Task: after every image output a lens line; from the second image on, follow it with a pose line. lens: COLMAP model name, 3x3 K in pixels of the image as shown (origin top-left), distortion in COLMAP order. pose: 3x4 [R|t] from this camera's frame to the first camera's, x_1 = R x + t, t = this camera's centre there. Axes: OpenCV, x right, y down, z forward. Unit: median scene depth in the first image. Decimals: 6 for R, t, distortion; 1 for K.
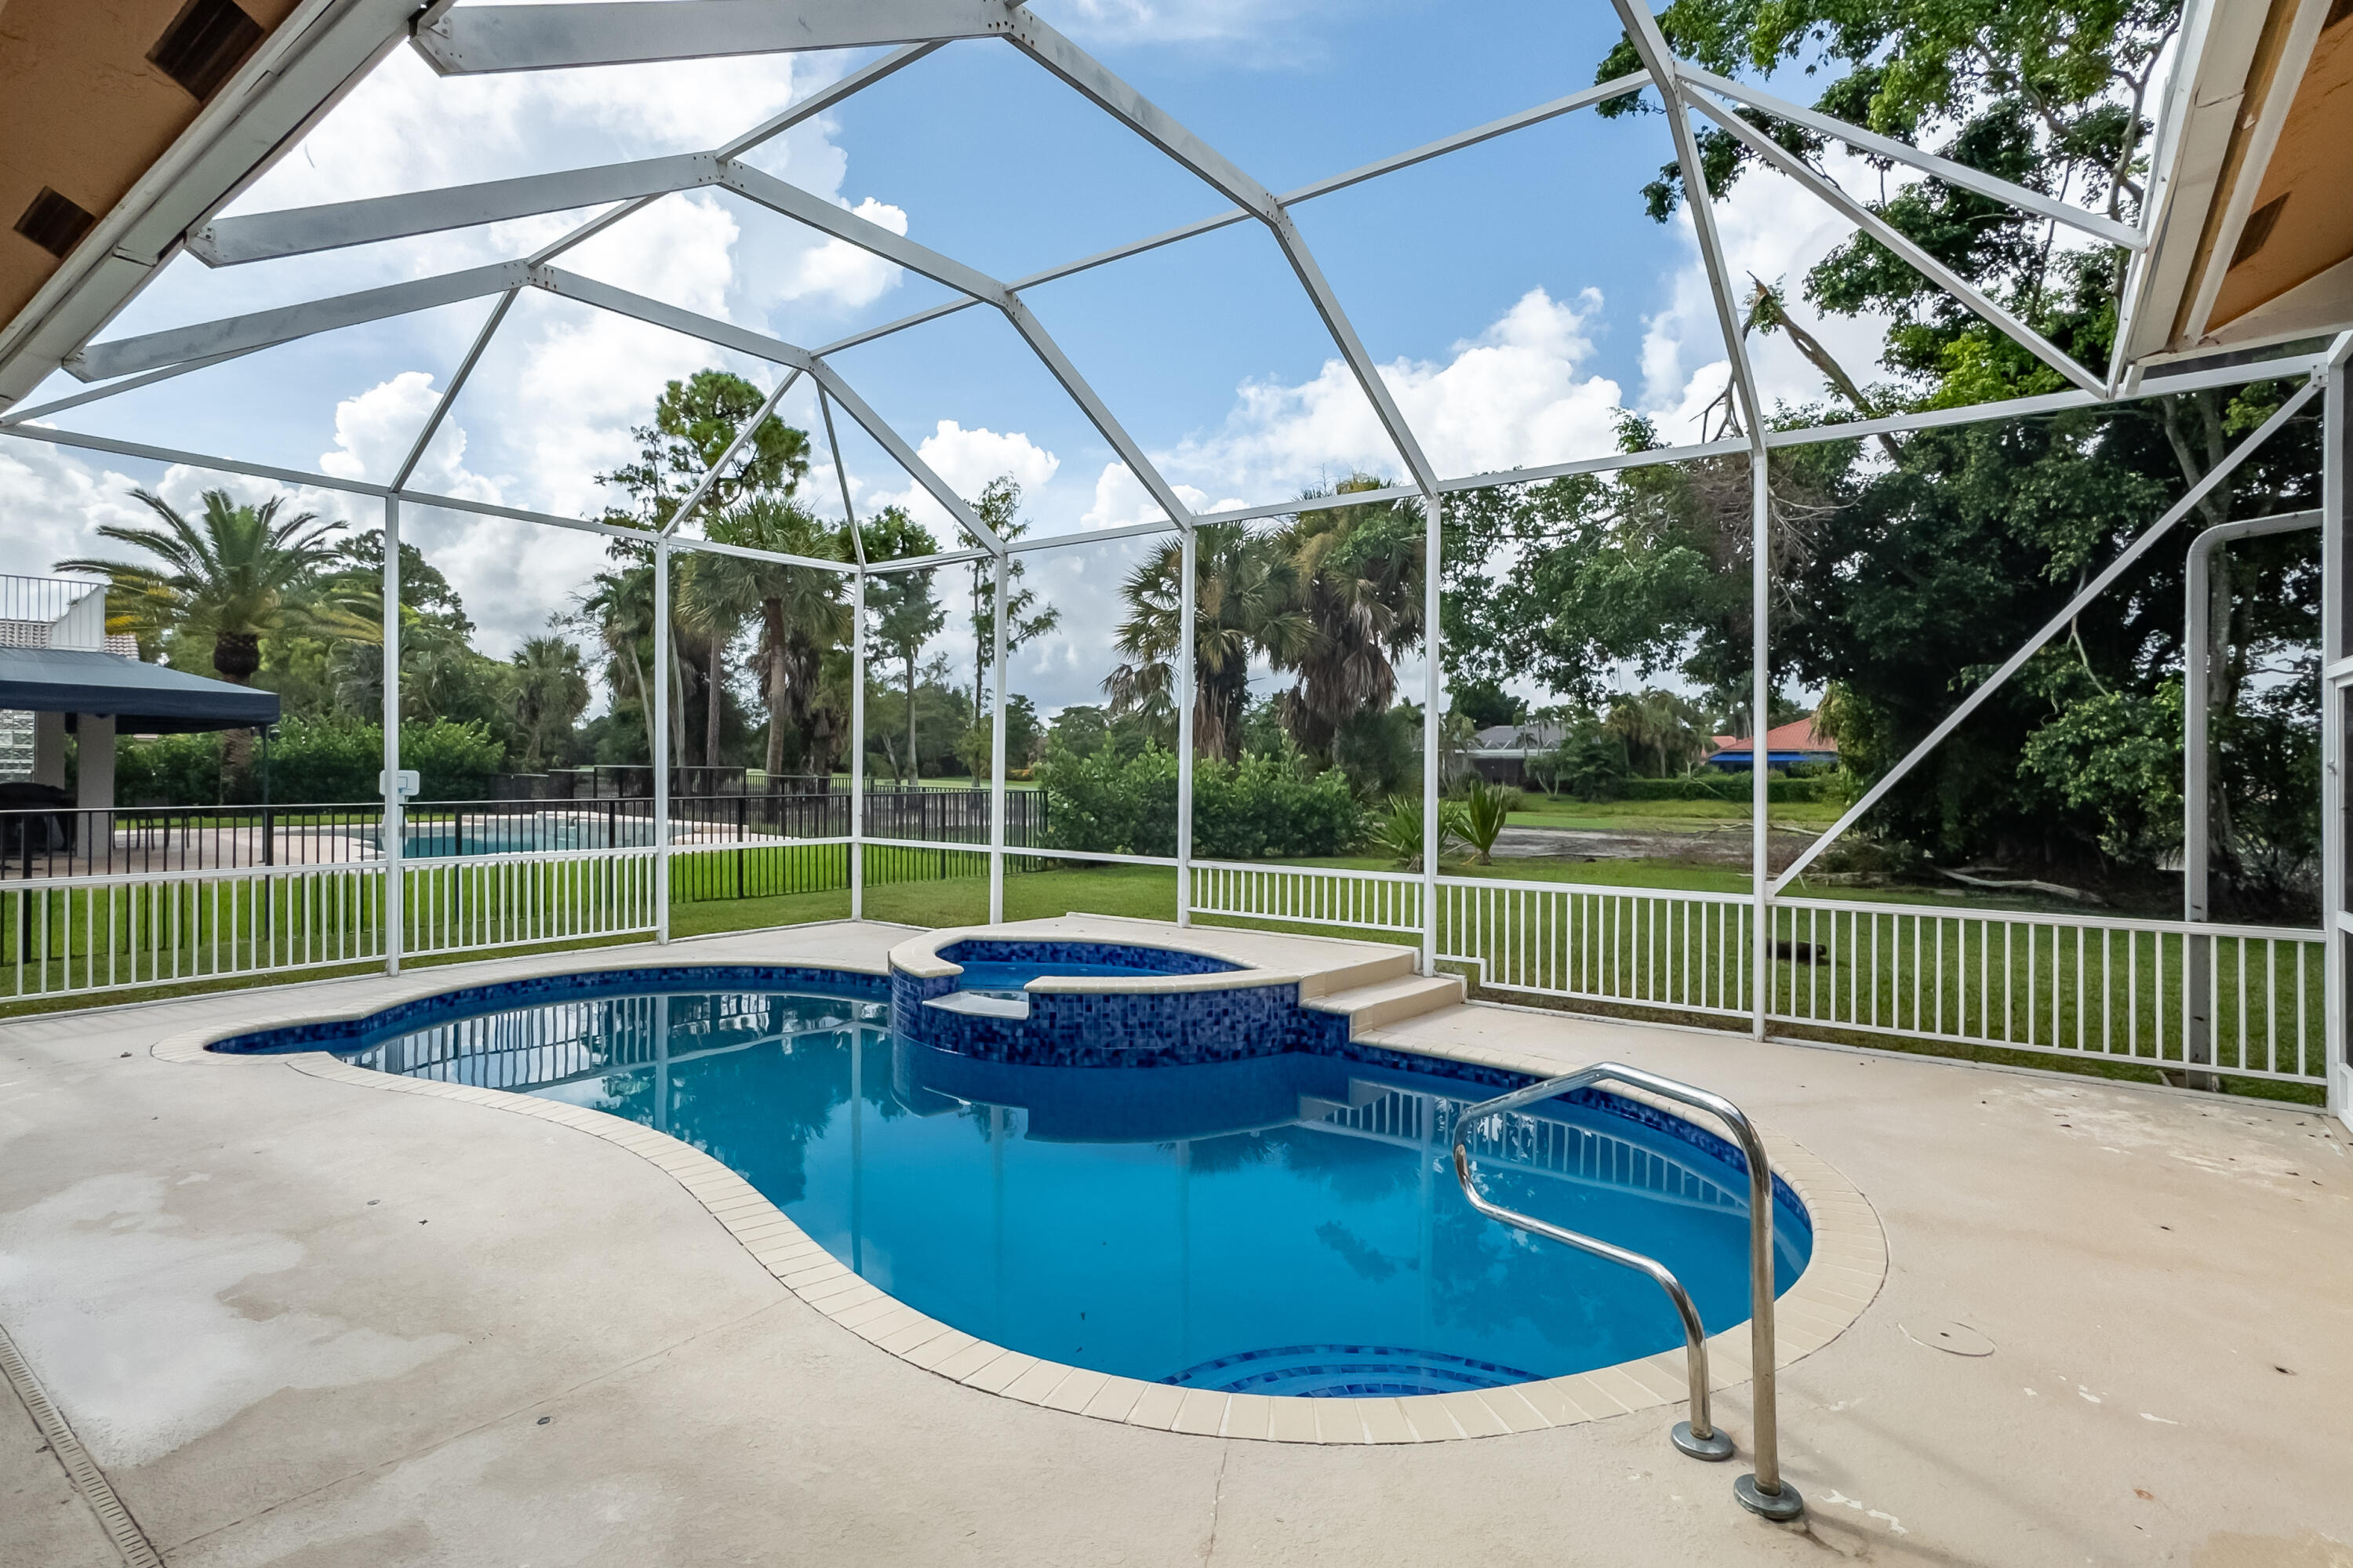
lens RADIAL K [[1144.5, 0, 1172.7], [0, 1144.5, 775.3], [0, 0, 1]] dist [-0.006362, 0.001902]
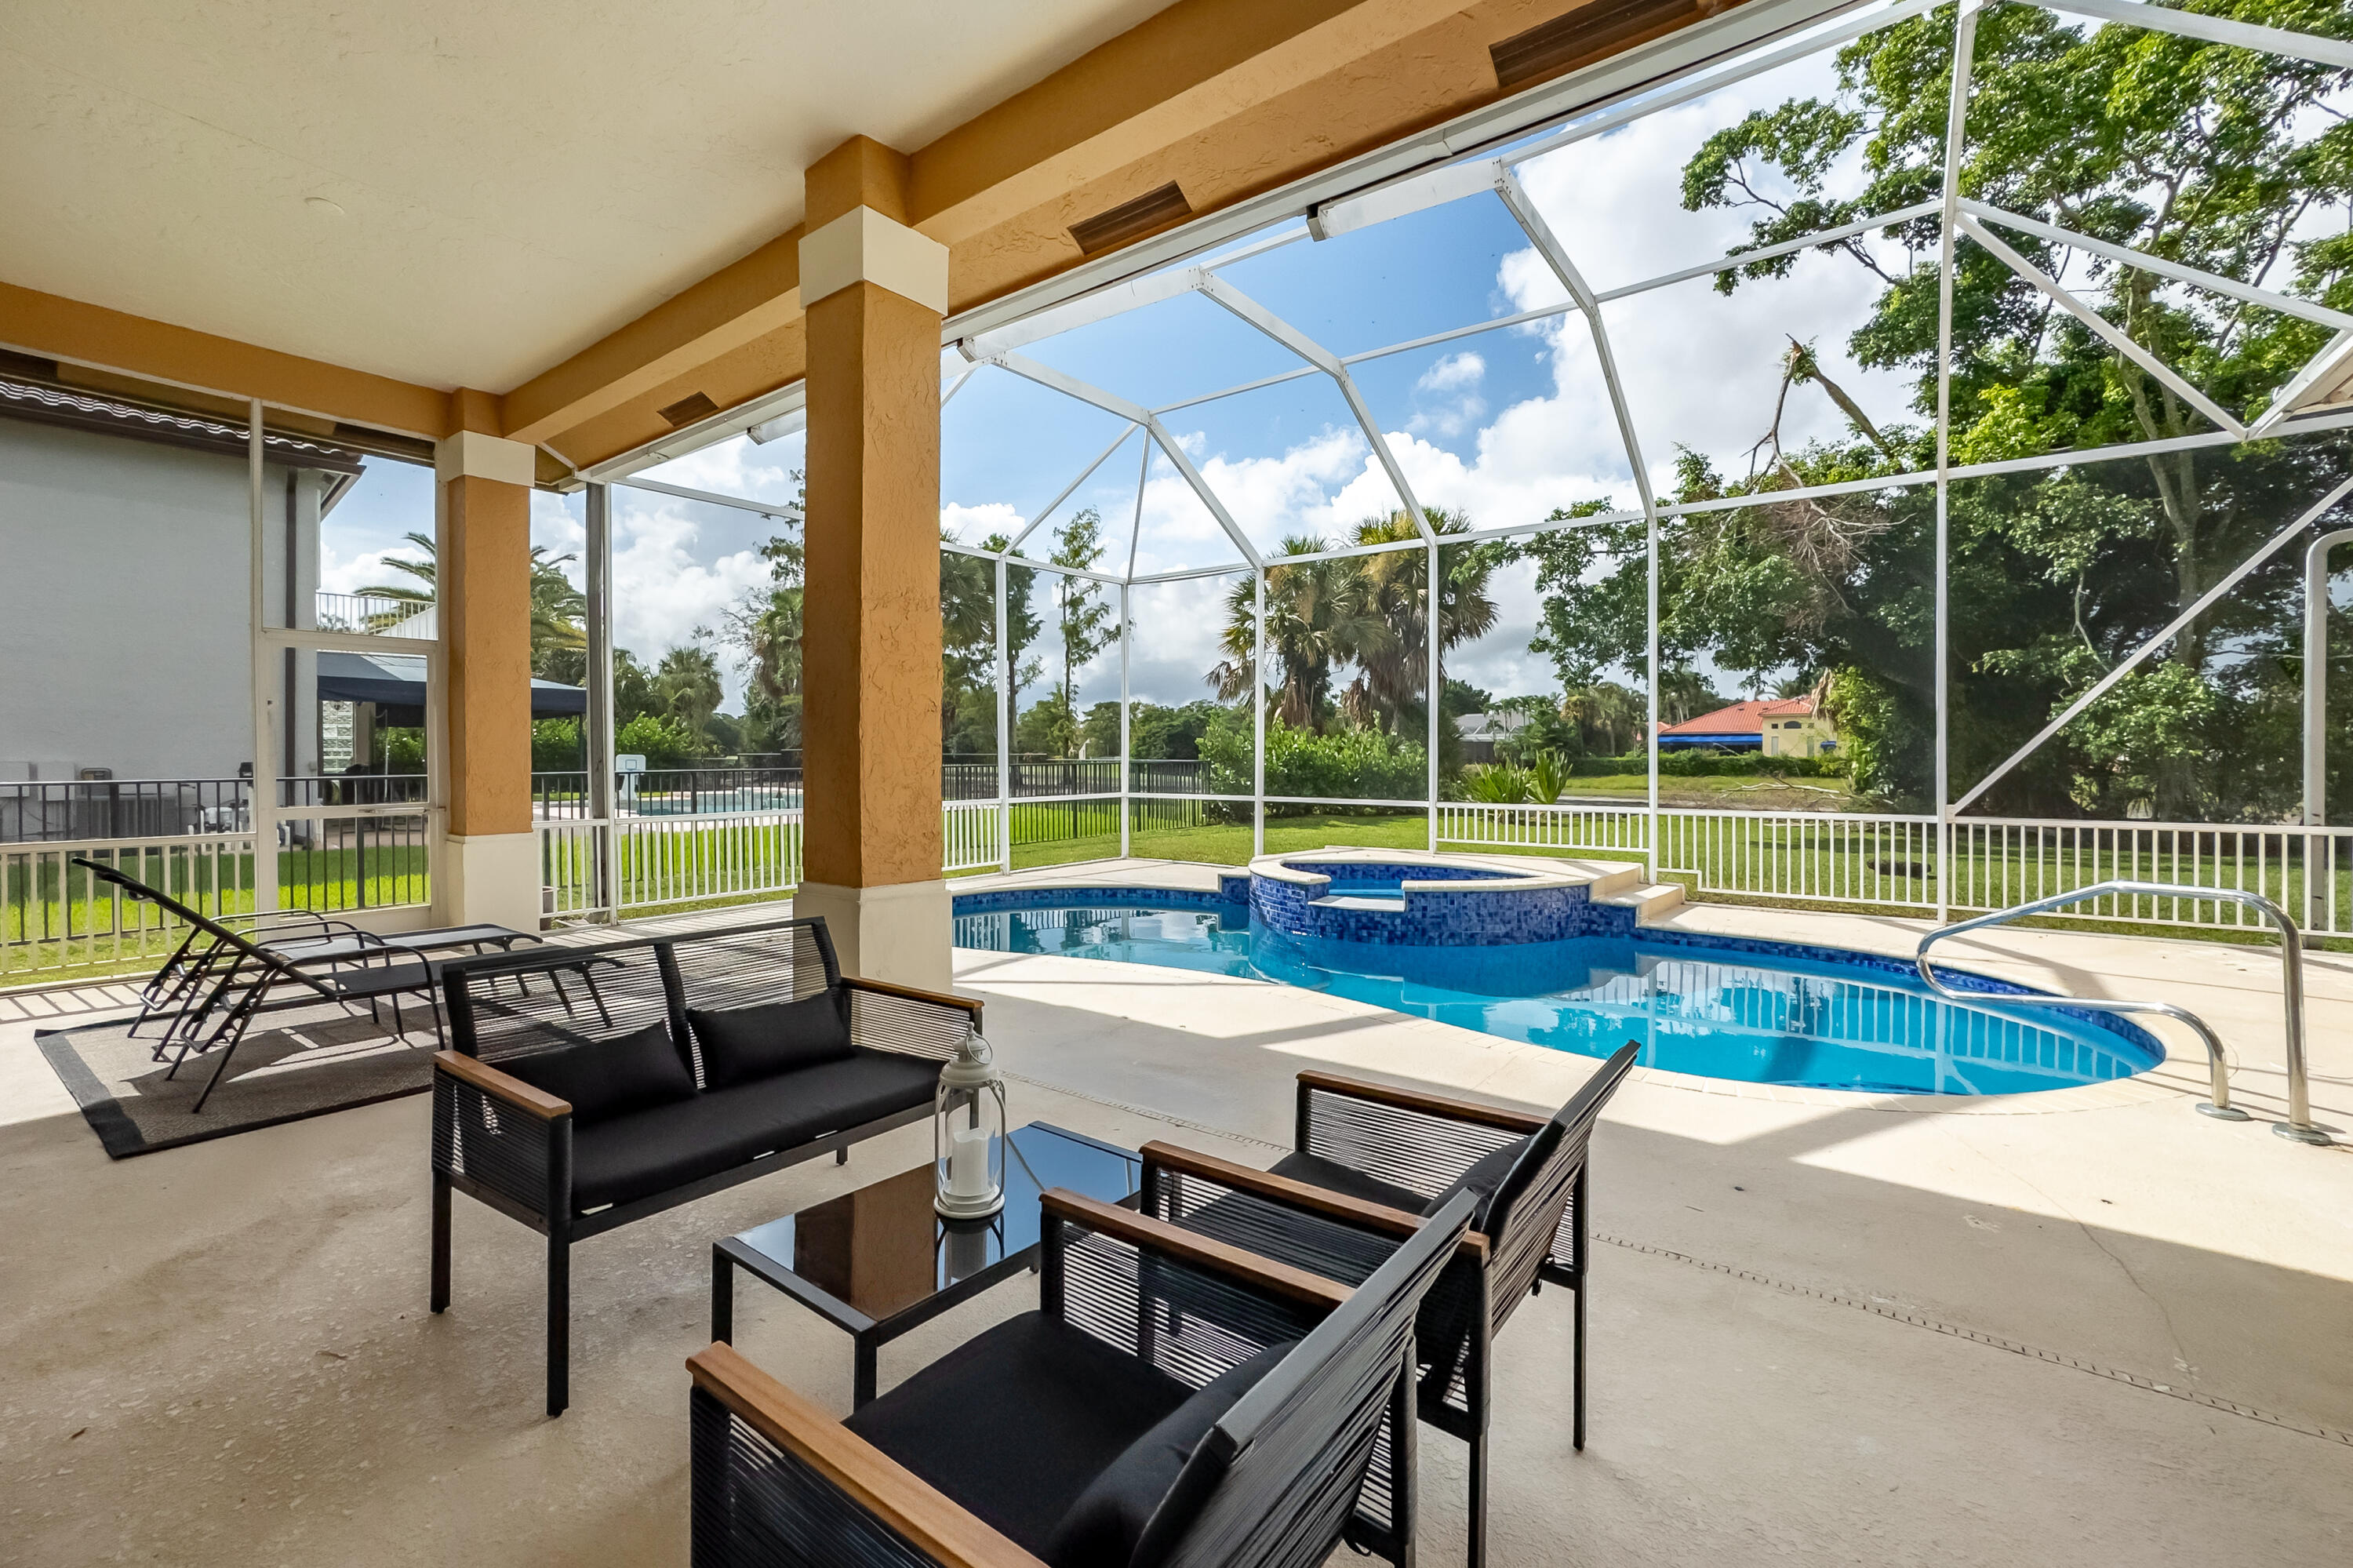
lens RADIAL K [[966.2, 0, 1165.1], [0, 966.2, 780.3], [0, 0, 1]] dist [-0.002226, 0.000952]
pose [[0.999885, -0.008999, -0.012218, -0.184656], [0.009250, 0.999744, 0.020658, 0.014682], [0.012029, -0.020769, 0.999712, -0.068478]]
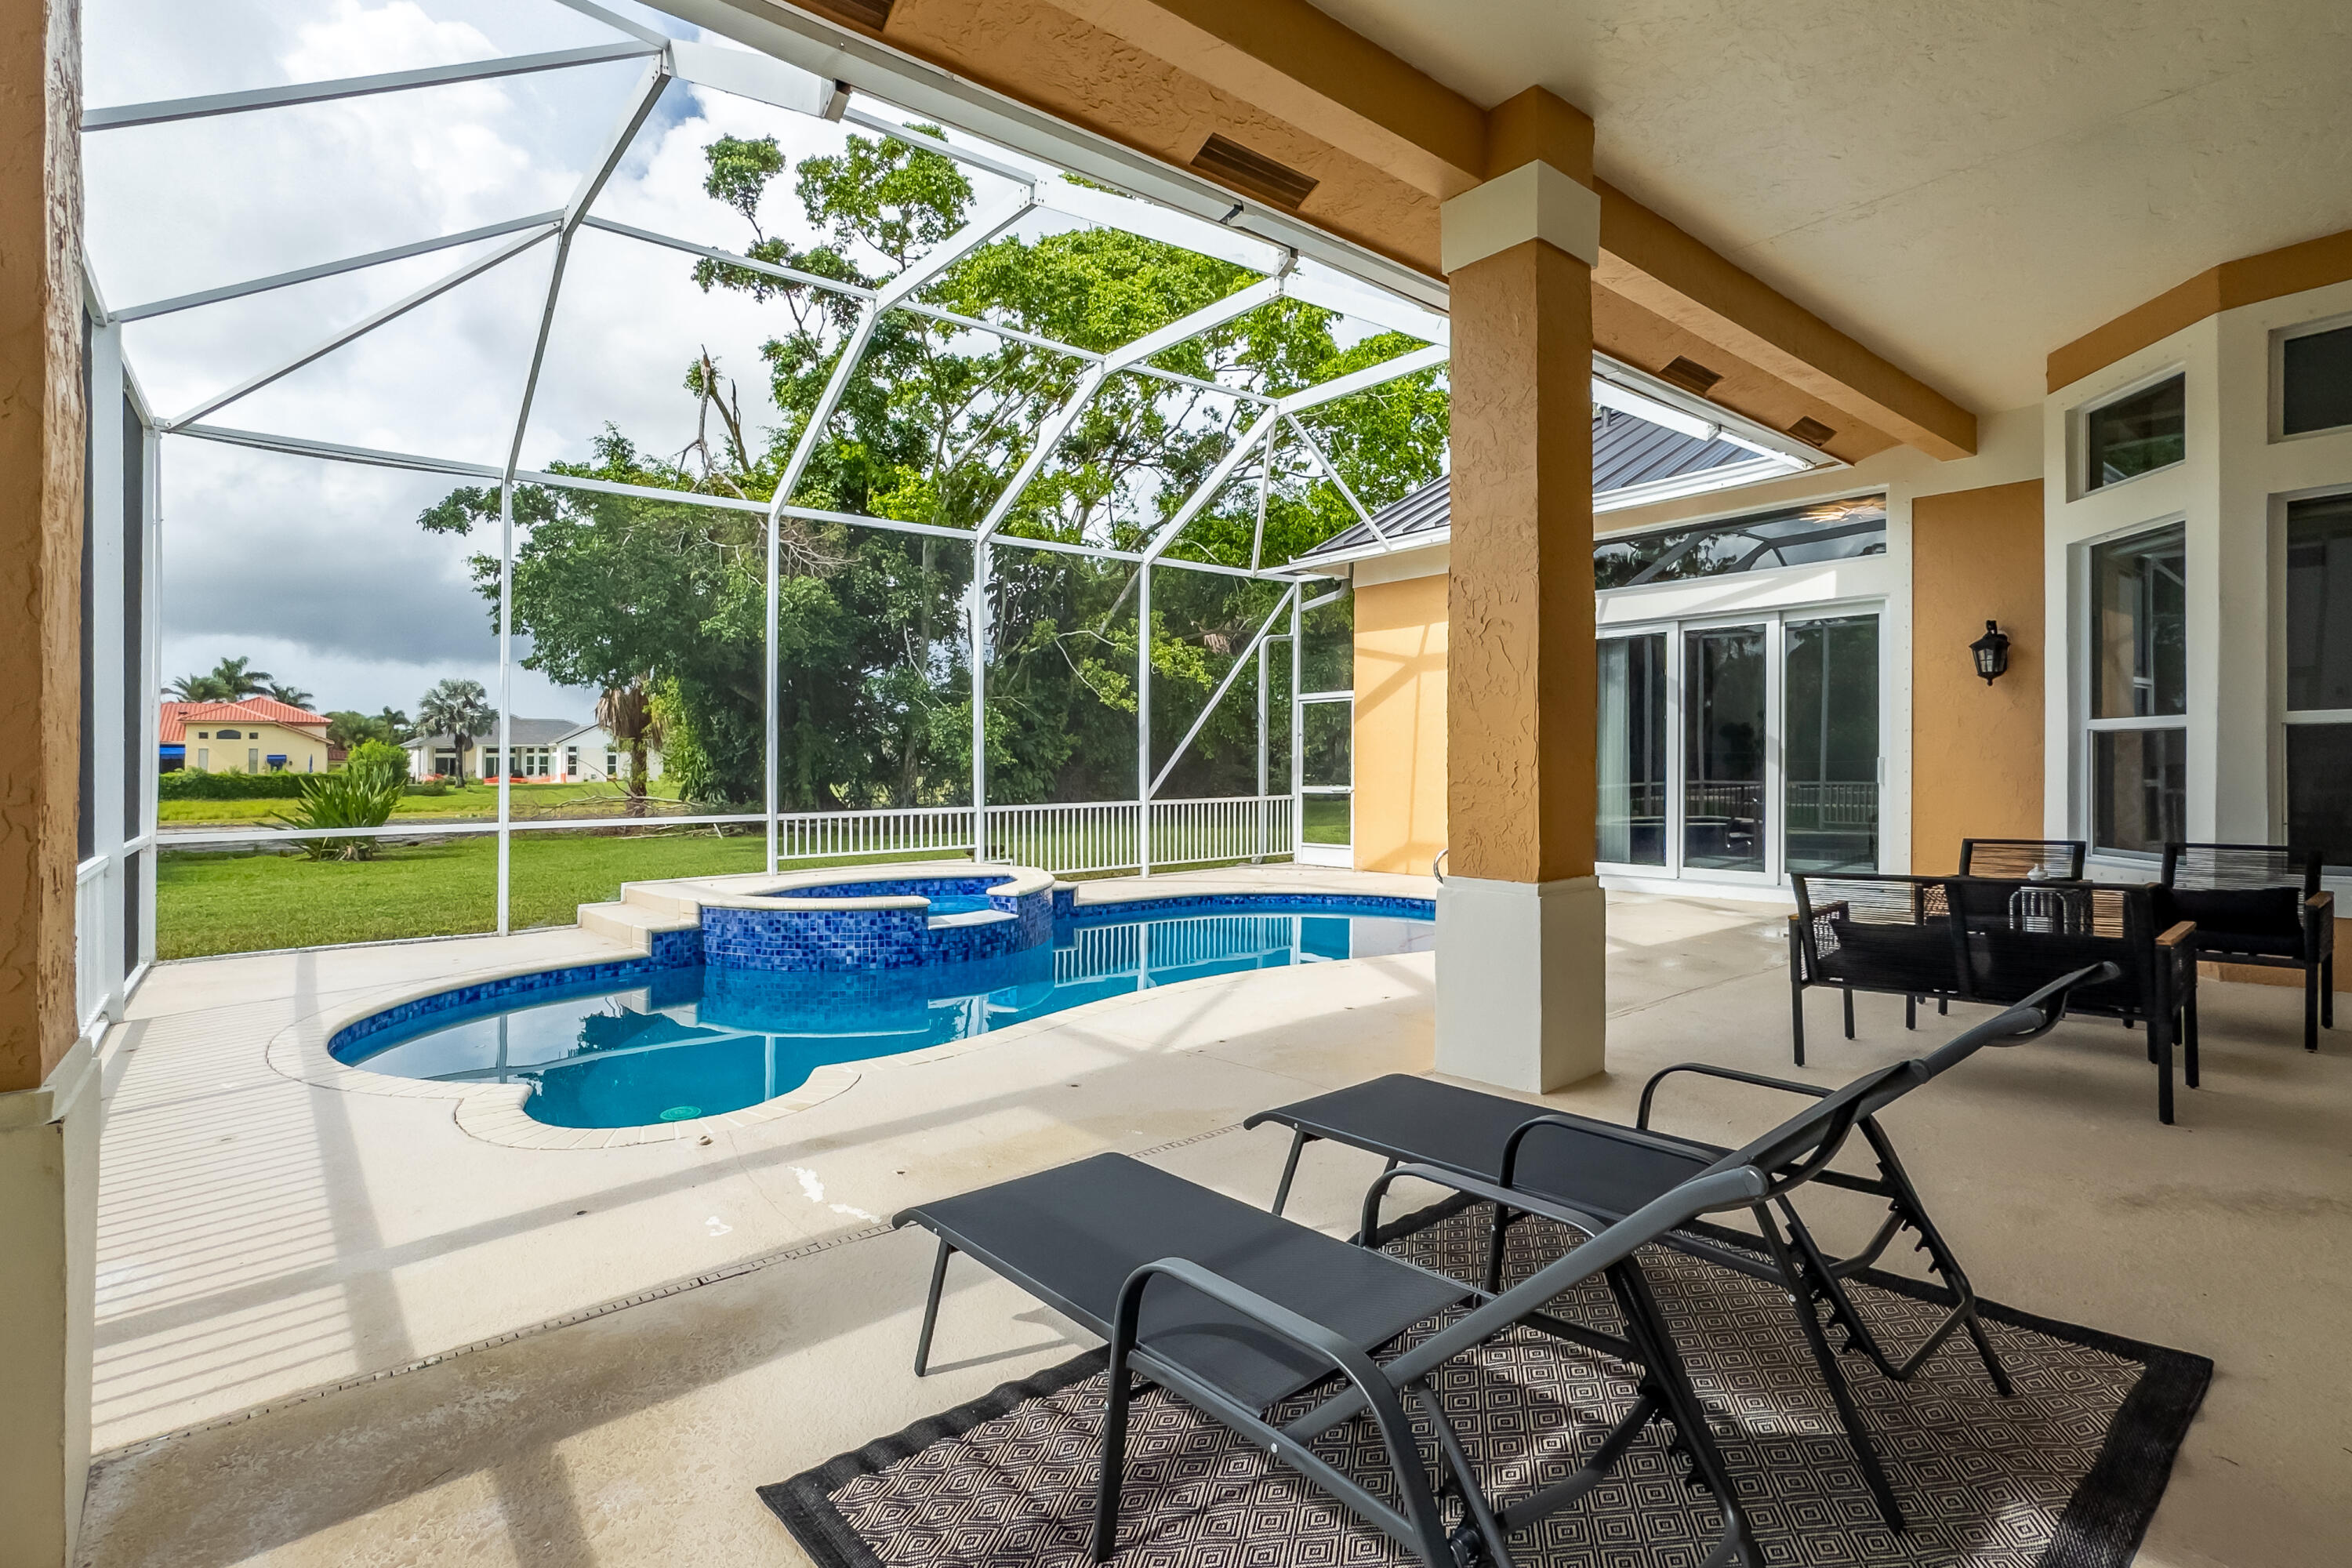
lens RADIAL K [[1144.0, 0, 1152.4], [0, 1144.0, 775.6], [0, 0, 1]] dist [-0.006362, 0.001902]
pose [[0.242714, -0.018060, 0.969930, -0.627967], [0.014813, 0.999779, 0.014909, 0.017203], [-0.969985, 0.010749, 0.242928, 0.250554]]
